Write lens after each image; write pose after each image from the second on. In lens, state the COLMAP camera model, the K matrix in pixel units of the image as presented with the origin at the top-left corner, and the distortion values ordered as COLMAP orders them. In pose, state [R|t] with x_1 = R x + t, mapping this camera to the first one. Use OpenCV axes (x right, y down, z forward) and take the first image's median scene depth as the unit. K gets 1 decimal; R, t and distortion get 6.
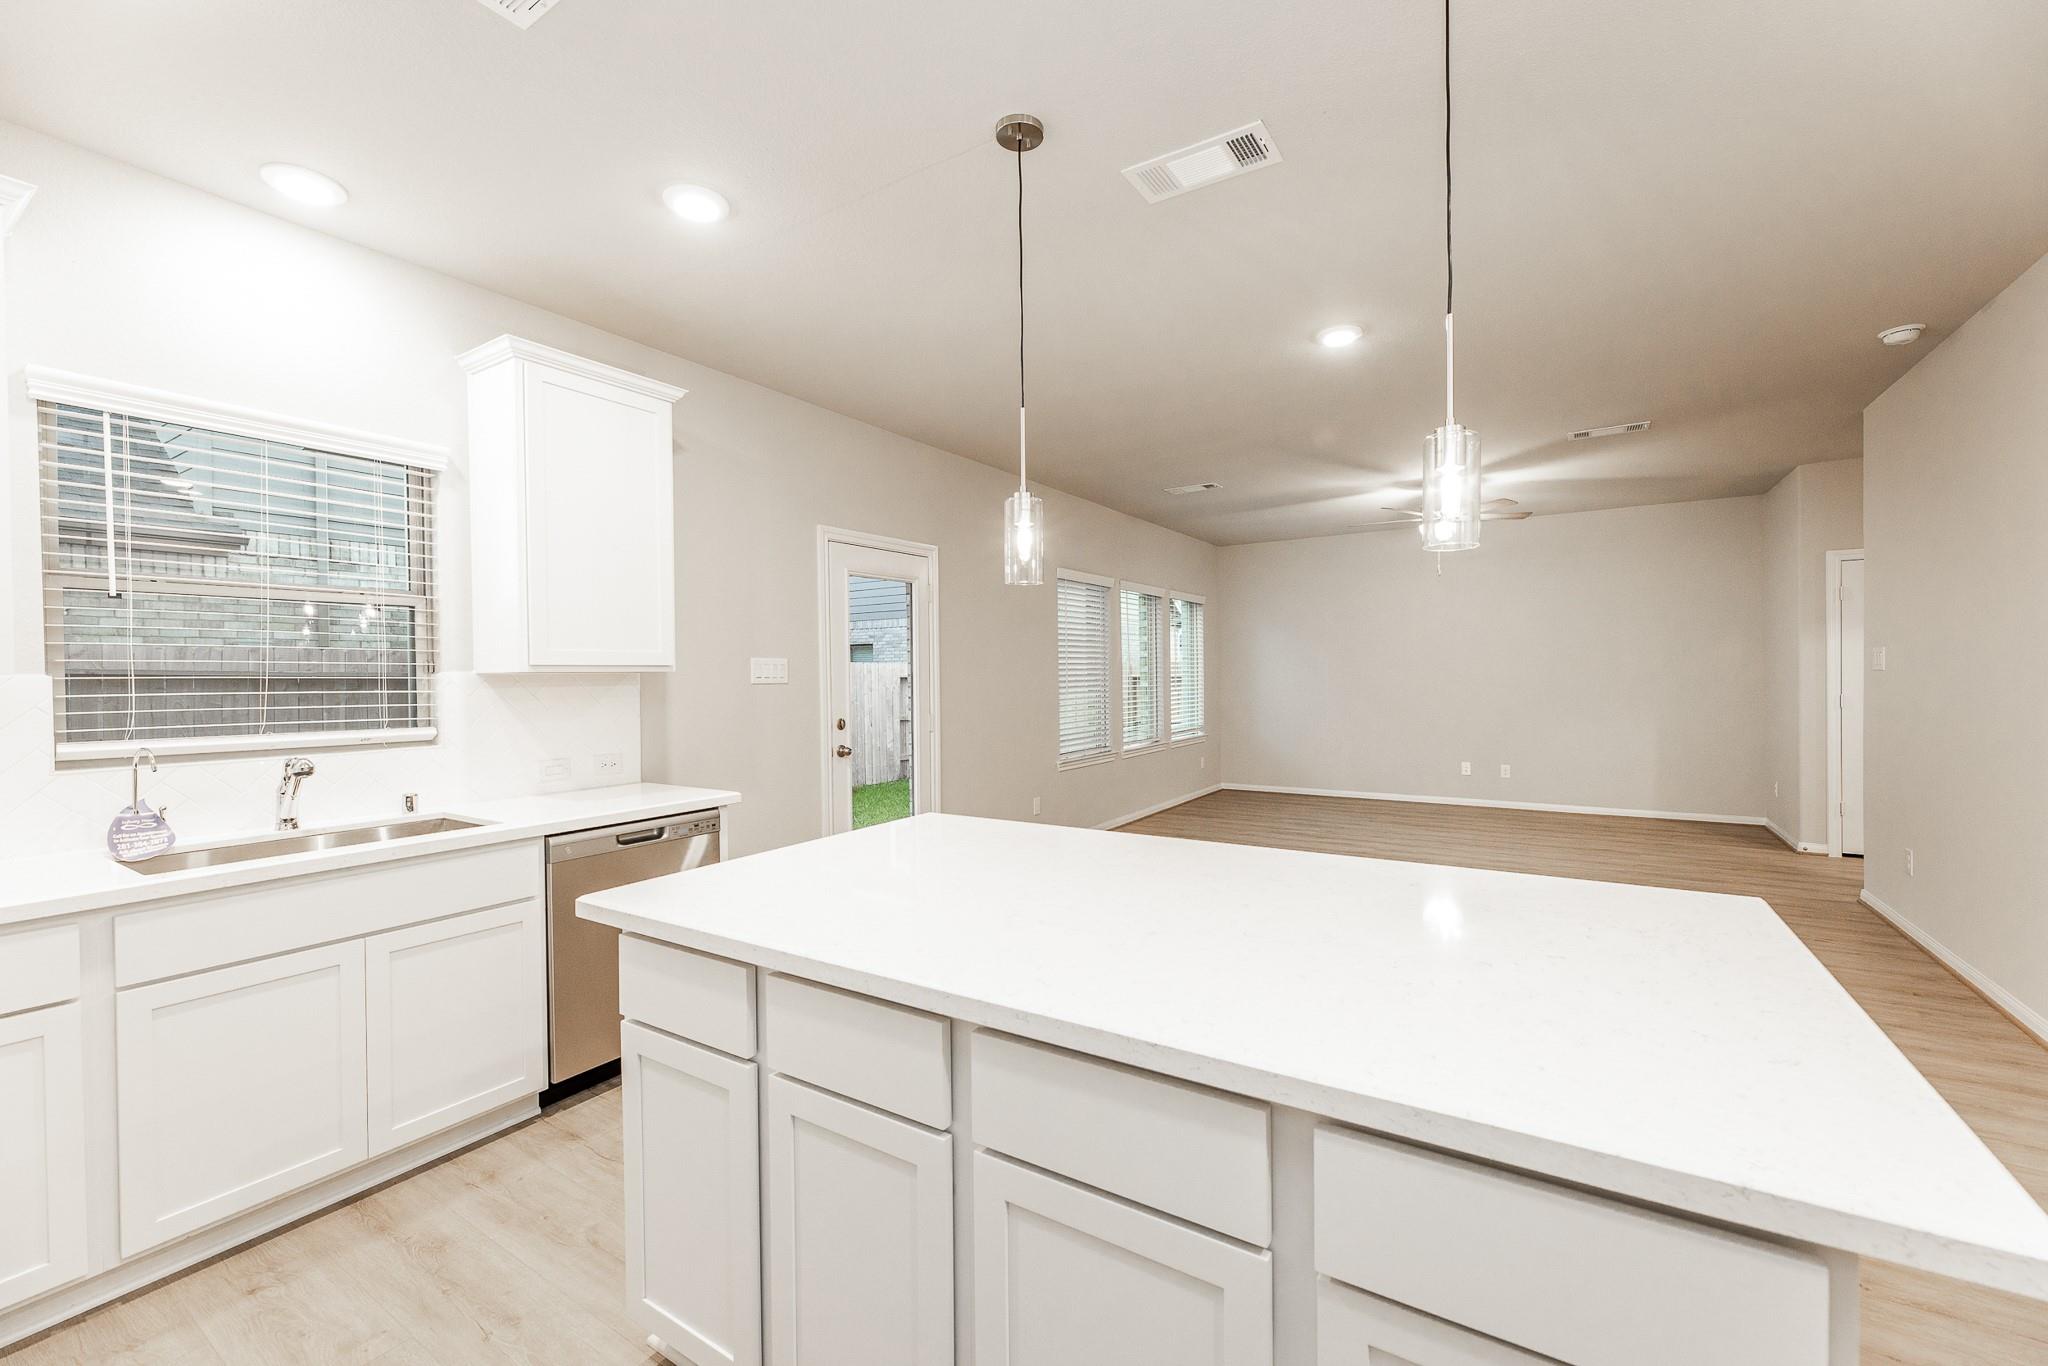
lens RADIAL K [[820.8, 0, 1038.0], [0, 820.8, 679.4], [0, 0, 1]] dist [0.000487, -0.000798]
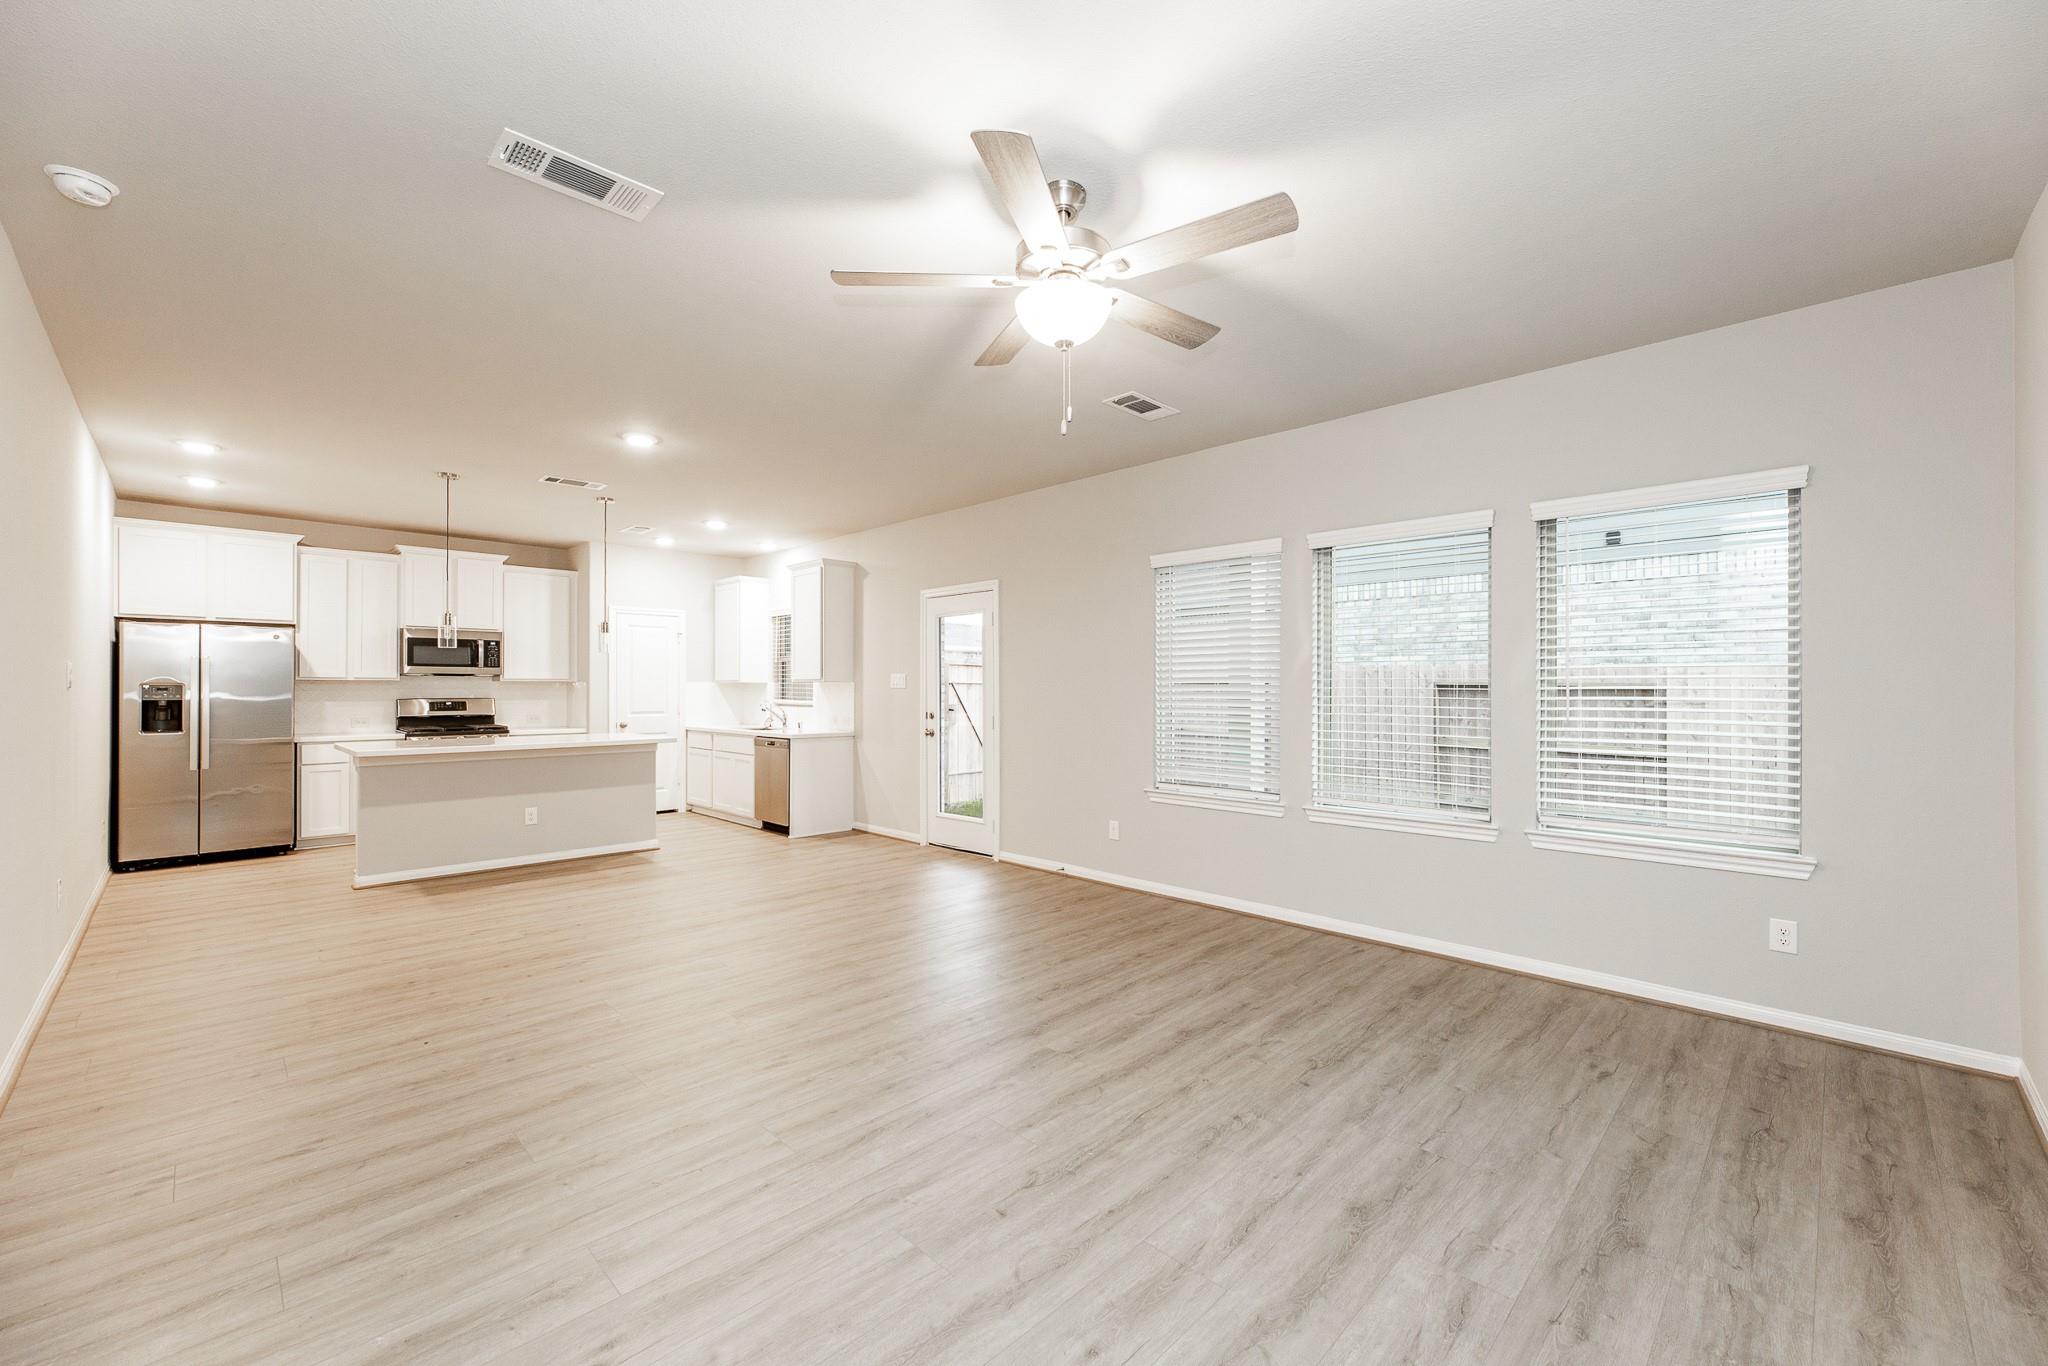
lens RADIAL K [[820.8, 0, 1038.8], [0, 820.8, 687.6], [0, 0, 1]] dist [0.000487, -0.000798]
pose [[-0.207667, 0.010546, -0.978143, 0.779265], [-0.004715, 0.999919, 0.011782, -0.010912], [0.978188, 0.007059, -0.207600, 0.960281]]
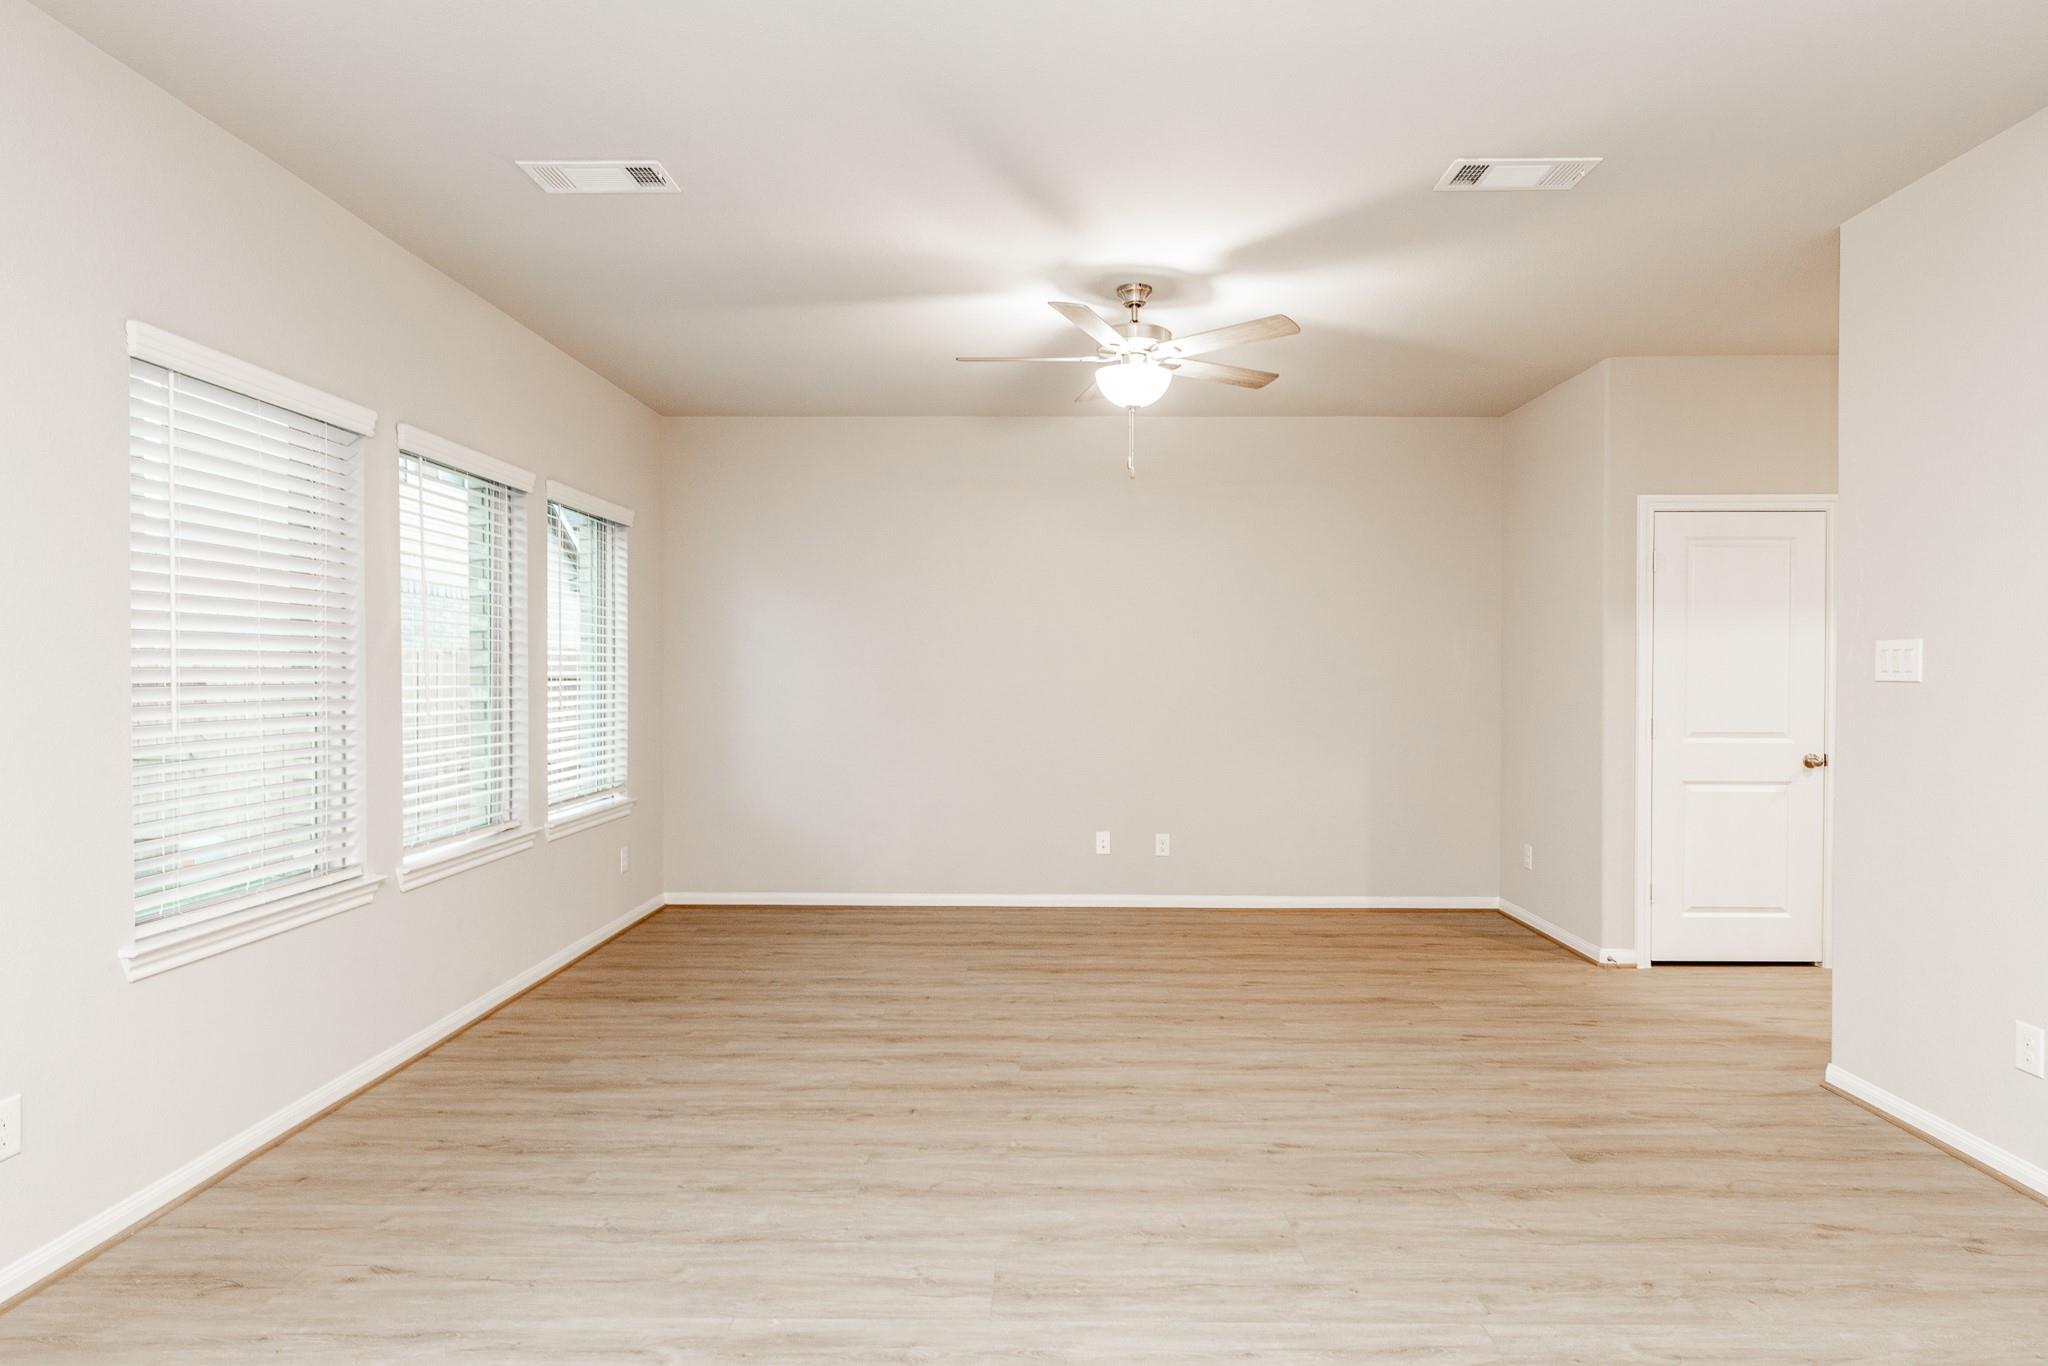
lens RADIAL K [[1095.8, 0, 1037.1], [0, 1095.8, 682.3], [0, 0, 1]] dist [0.001678, -0.001255]
pose [[0.850328, 0.009435, 0.526169, 0.088273], [-0.009710, 0.999950, -0.002239, -0.002026], [-0.526164, -0.003205, 0.850377, 0.426109]]
